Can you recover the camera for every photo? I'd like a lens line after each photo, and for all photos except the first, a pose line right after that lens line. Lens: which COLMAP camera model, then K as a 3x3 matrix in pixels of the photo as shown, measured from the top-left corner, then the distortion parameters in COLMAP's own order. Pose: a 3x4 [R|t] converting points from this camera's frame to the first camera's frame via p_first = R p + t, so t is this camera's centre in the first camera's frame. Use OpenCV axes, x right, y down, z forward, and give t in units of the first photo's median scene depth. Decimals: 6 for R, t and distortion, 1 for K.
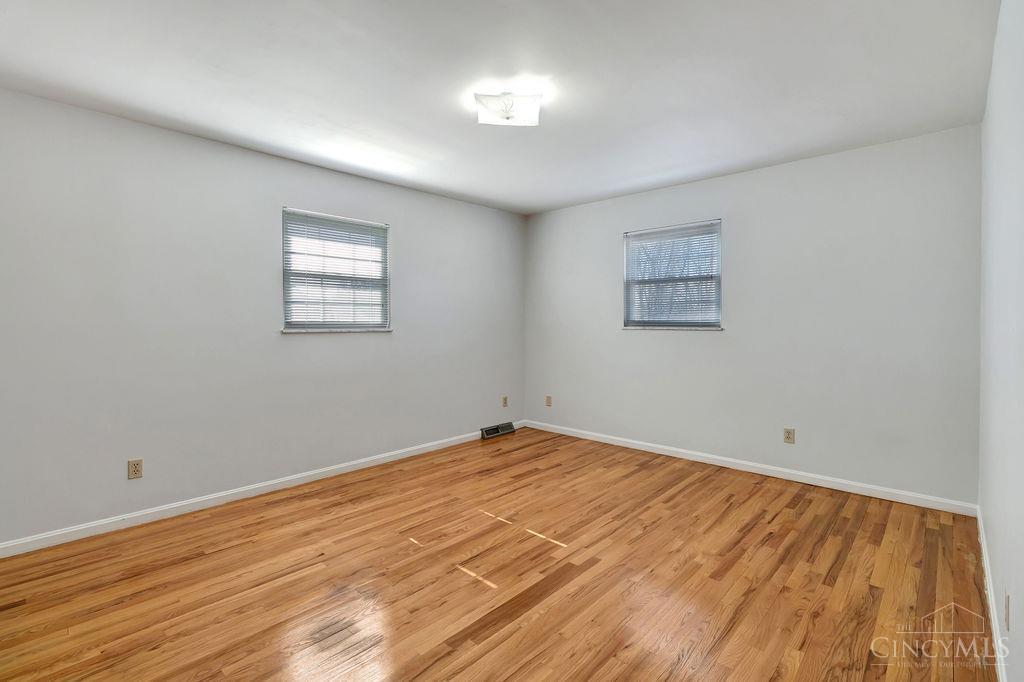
lens RADIAL K [[470.9, 0, 512.6], [0, 470.9, 319.9], [0, 0, 1]] dist [-0.000084, -0.000019]
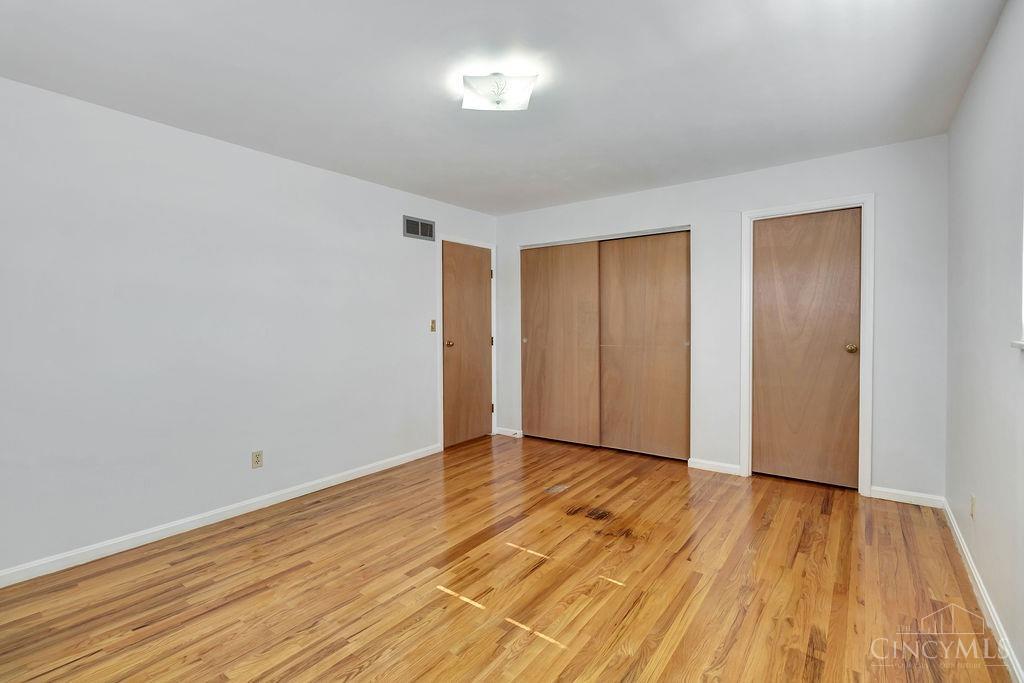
lens RADIAL K [[471.1, 0, 512.0], [0, 471.1, 341.5], [0, 0, 1]] dist [0.000011, -0.000051]
pose [[-0.994199, 0.012353, -0.106846, 0.066136], [0.008274, 0.999223, 0.038535, -0.002105], [0.107239, 0.037427, -0.993529, 1.942733]]
